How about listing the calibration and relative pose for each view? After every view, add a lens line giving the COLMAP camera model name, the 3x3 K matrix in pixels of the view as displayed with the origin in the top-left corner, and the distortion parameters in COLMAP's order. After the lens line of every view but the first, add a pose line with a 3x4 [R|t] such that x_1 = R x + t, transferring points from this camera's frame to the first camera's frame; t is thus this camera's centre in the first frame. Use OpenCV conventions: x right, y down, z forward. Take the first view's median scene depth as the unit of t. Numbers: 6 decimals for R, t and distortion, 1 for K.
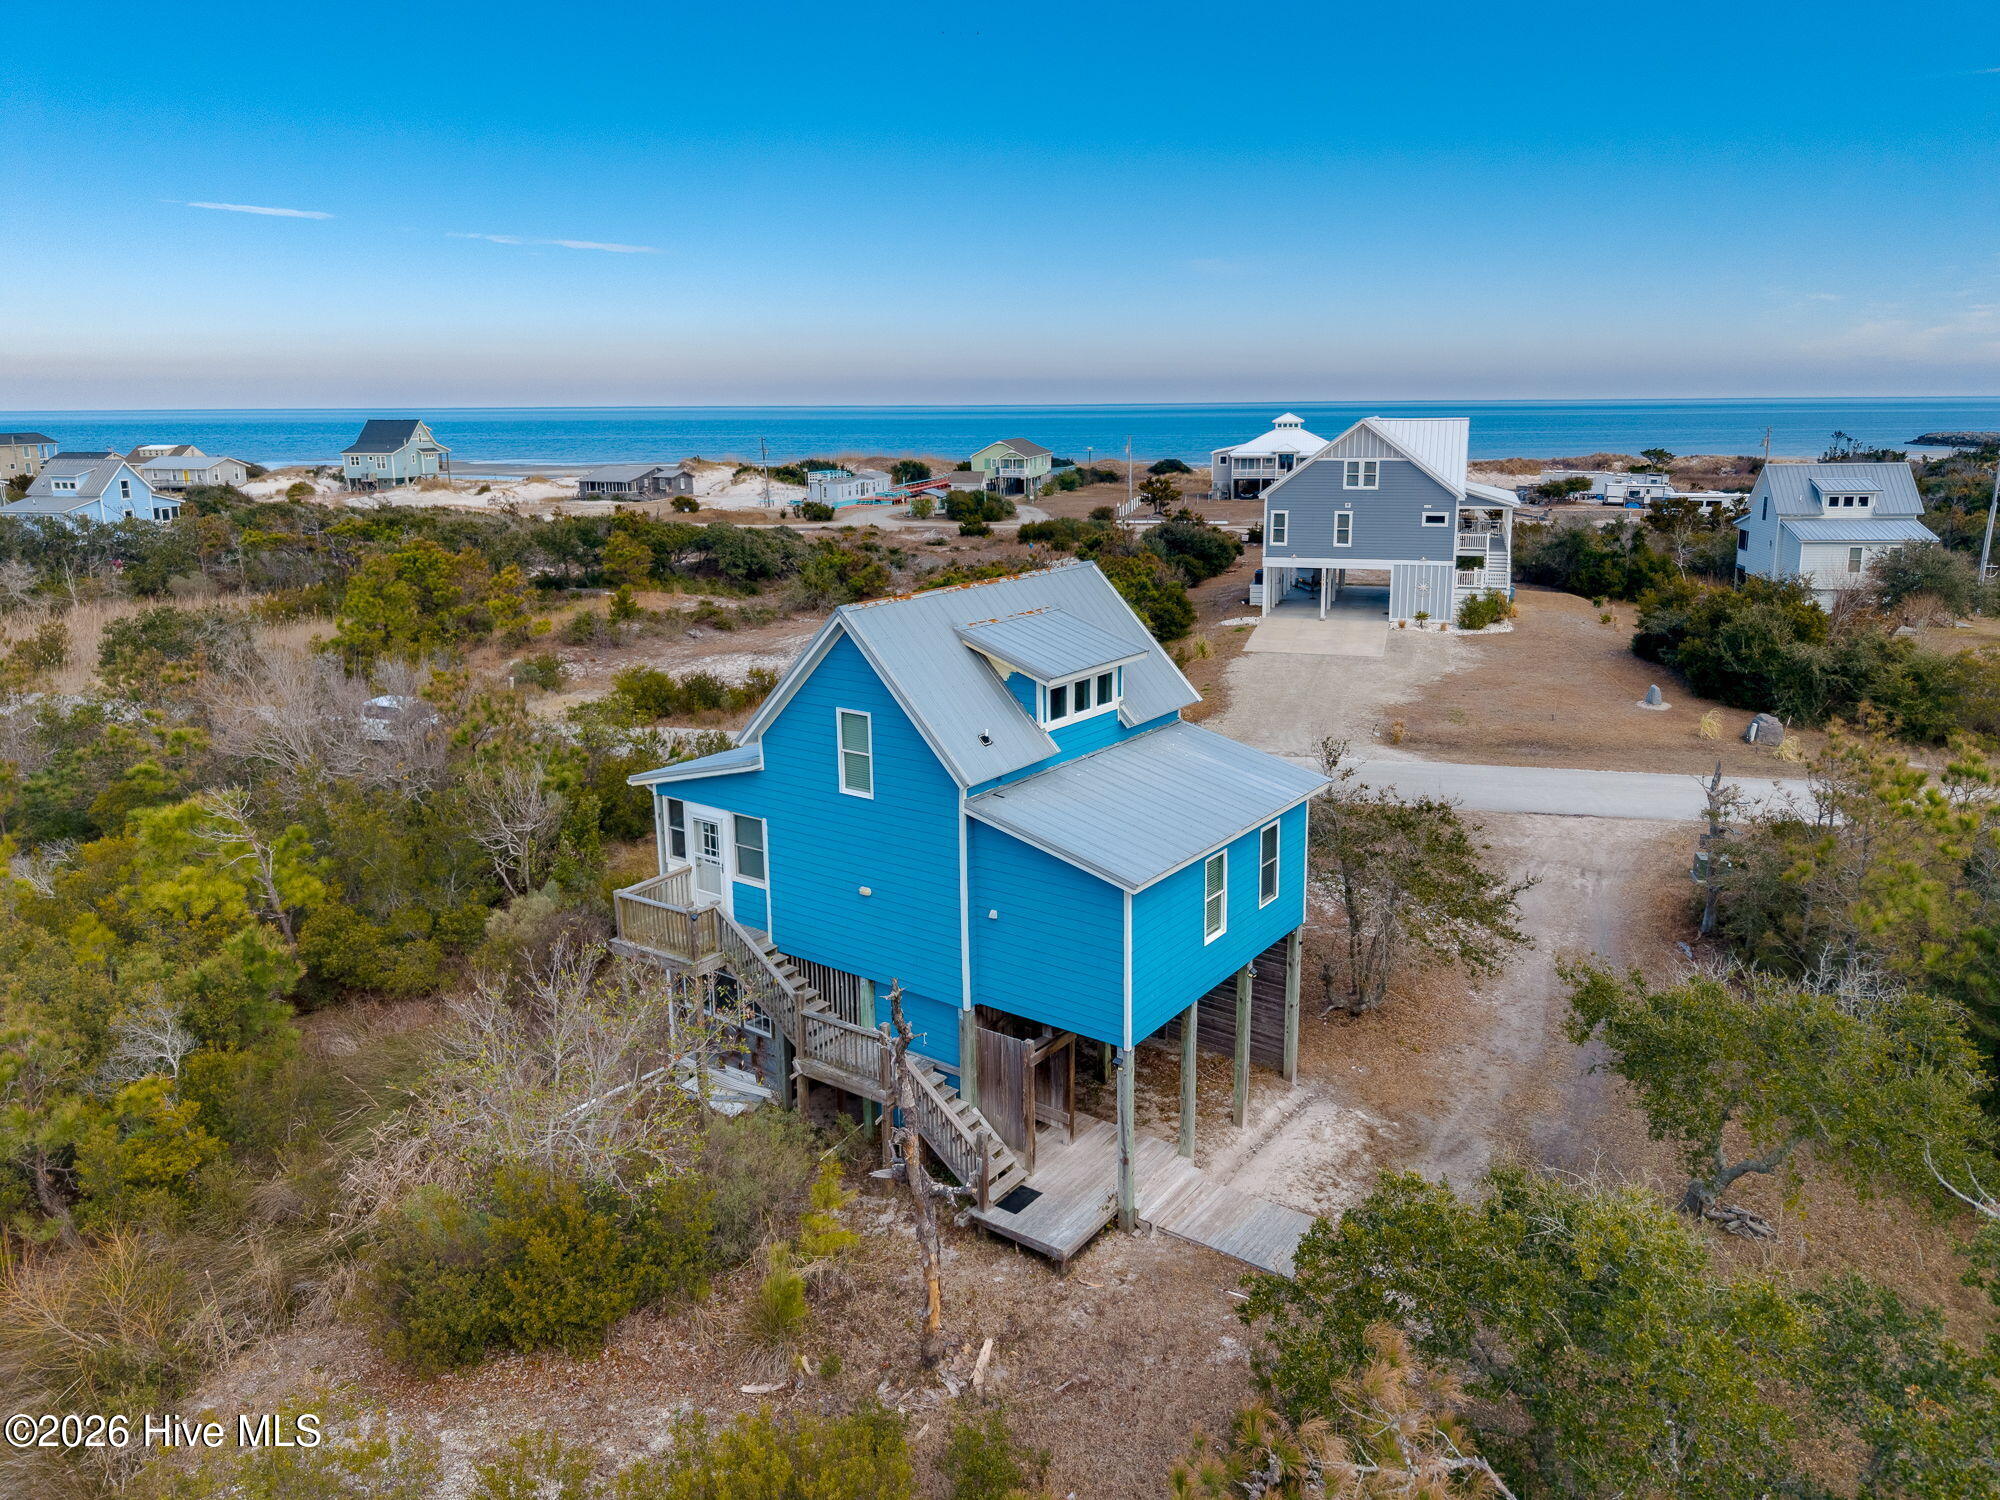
lens RADIAL K [[1446.3, 0, 1005.7], [0, 1446.3, 738.9], [0, 0, 1]] dist [0.007116, -0.004264]
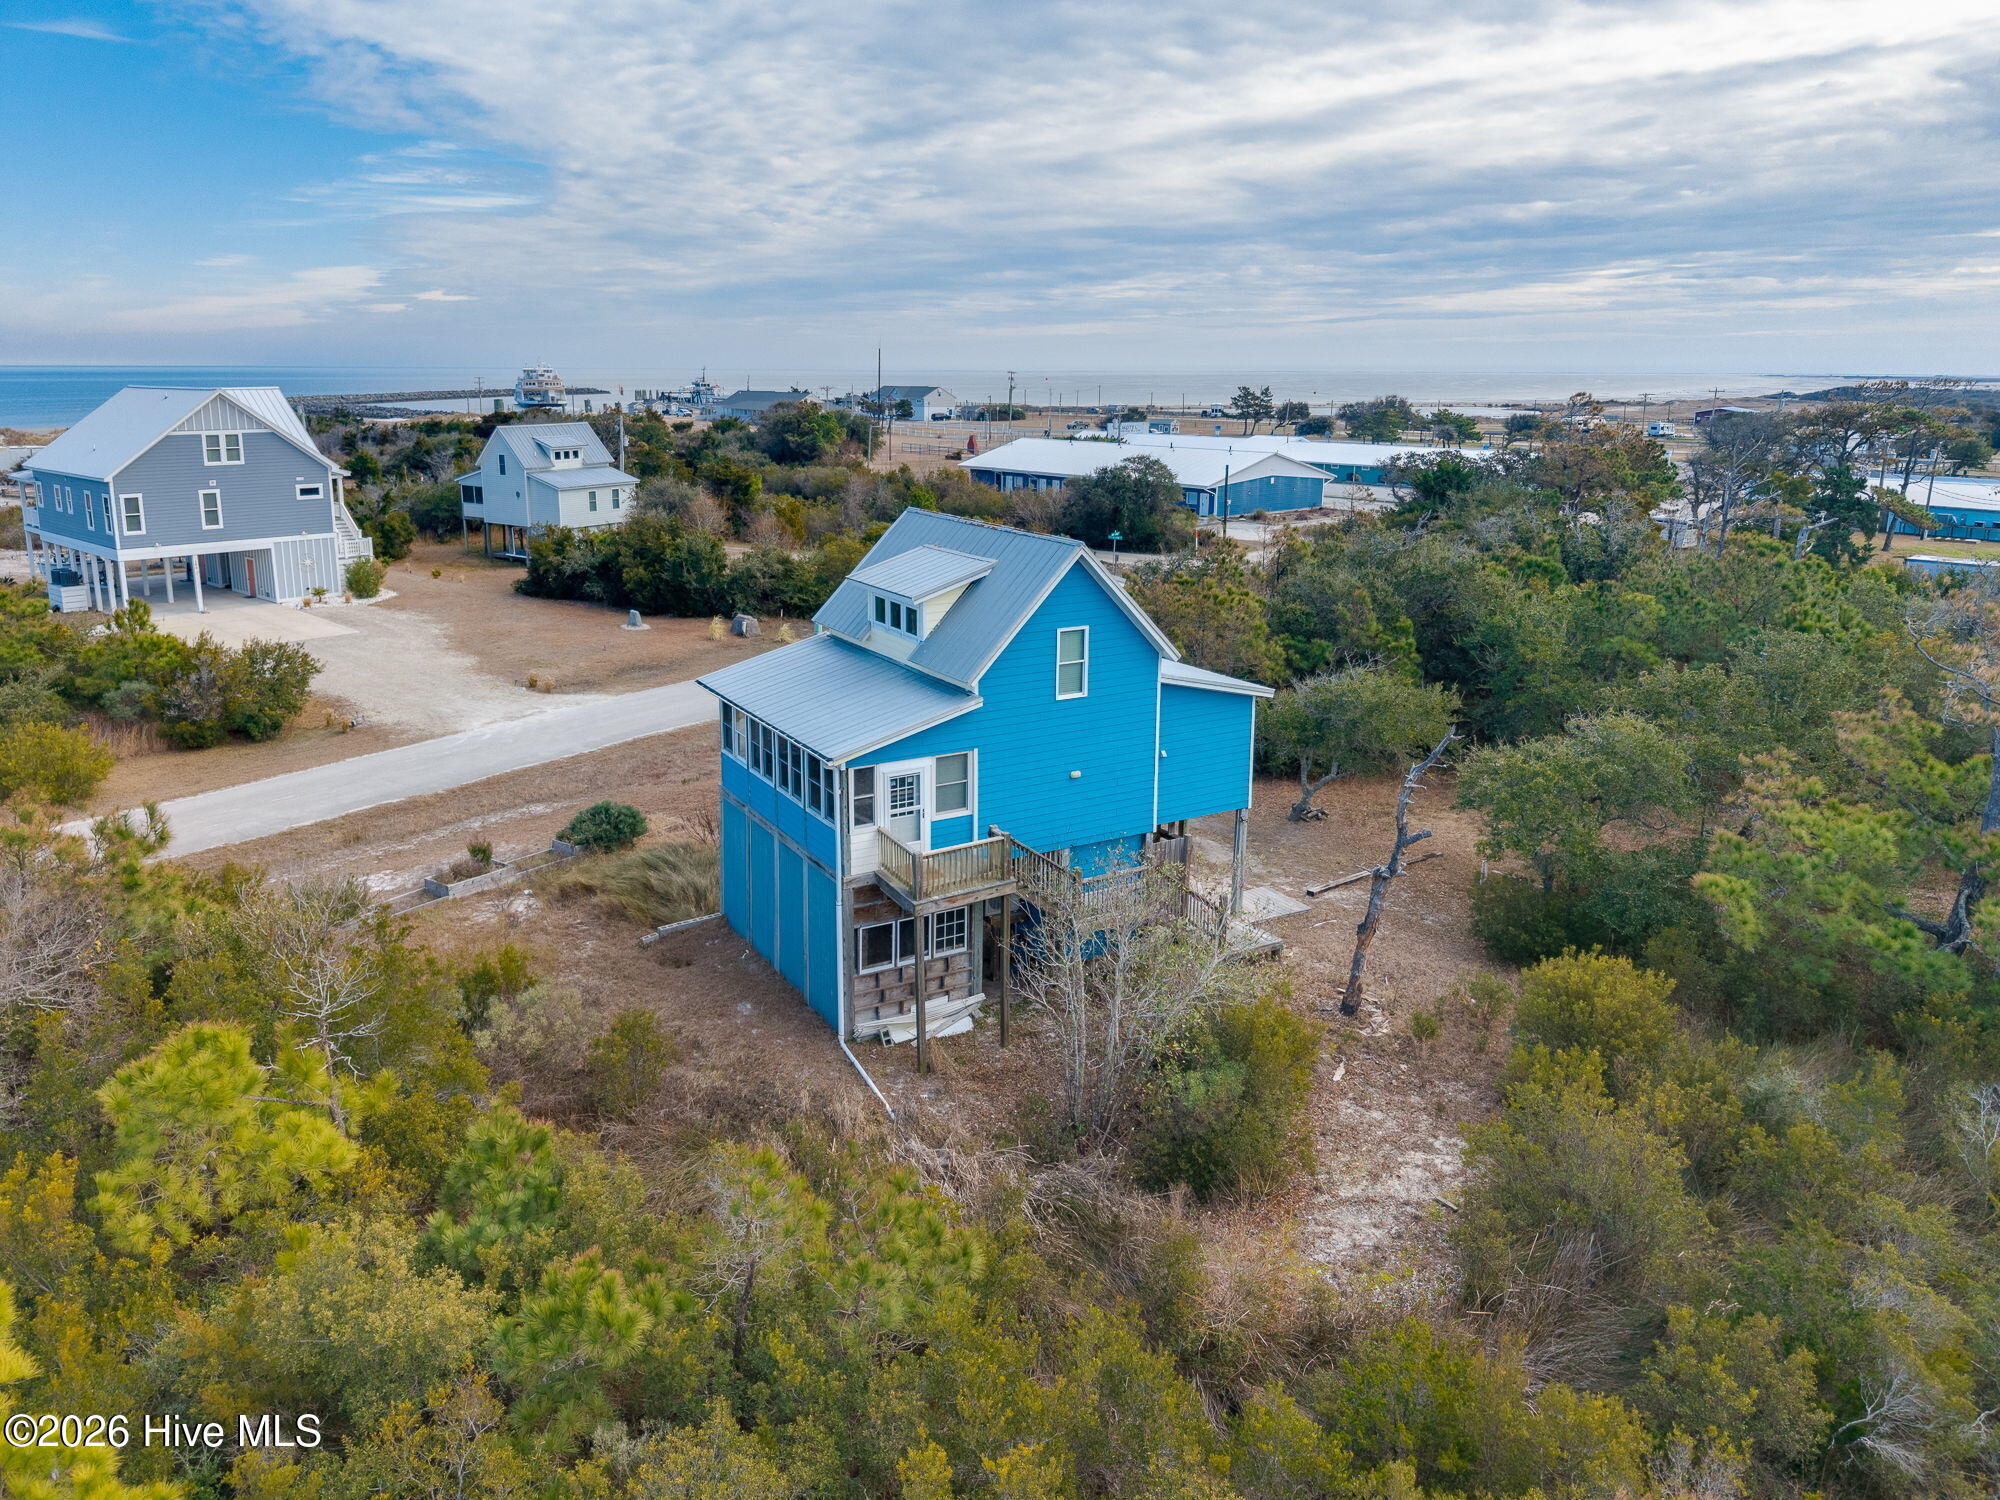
lens RADIAL K [[1446.3, 0, 1003.6], [0, 1446.3, 741.8], [0, 0, 1]] dist [0.007116, -0.004264]
pose [[0.384398, -0.222293, 0.896005, -0.431754], [0.201926, 0.967320, 0.153357, -0.043692], [-0.900813, 0.121977, 0.416722, 0.193040]]
